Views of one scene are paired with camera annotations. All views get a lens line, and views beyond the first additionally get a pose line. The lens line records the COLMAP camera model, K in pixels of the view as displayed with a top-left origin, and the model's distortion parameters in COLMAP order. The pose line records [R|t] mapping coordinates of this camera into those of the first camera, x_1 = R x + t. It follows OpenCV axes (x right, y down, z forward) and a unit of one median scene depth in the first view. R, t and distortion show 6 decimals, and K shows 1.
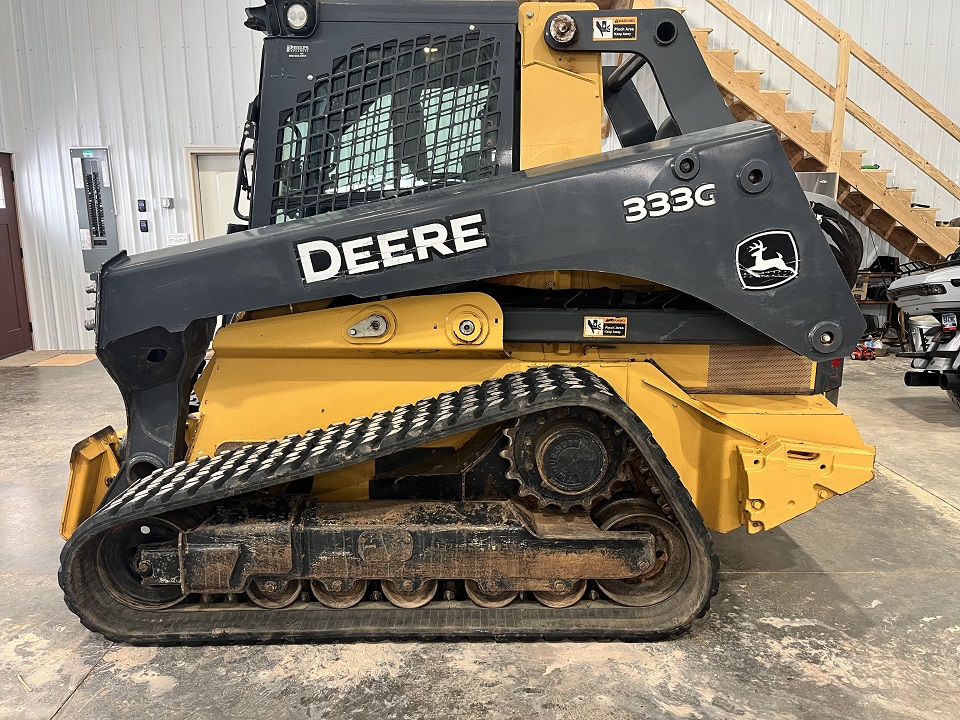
lens RADIAL K [[733.8, 0, 480.0], [0, 733.8, 360.0], [0, 0, 1]] dist [0.075711, -0.120050]
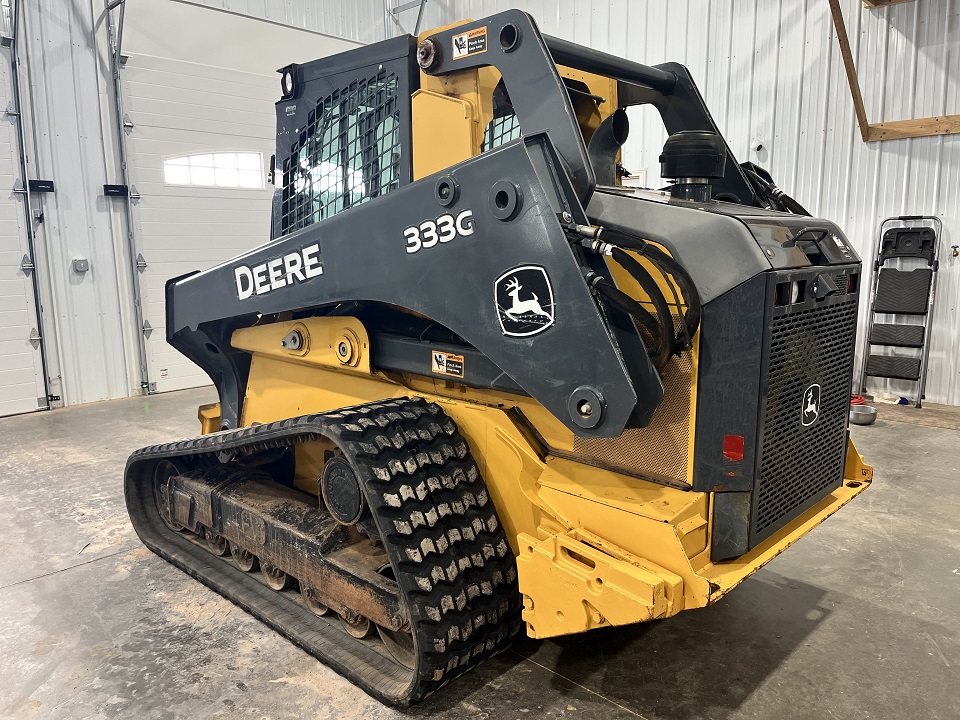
lens RADIAL K [[733.8, 0, 480.0], [0, 733.8, 360.0], [0, 0, 1]] dist [0.075711, -0.120050]
pose [[0.715752, 0.106851, -0.690132, 0.918019], [-0.120607, 0.992290, 0.028548, -0.088435], [0.687861, 0.062802, 0.723121, 0.387815]]
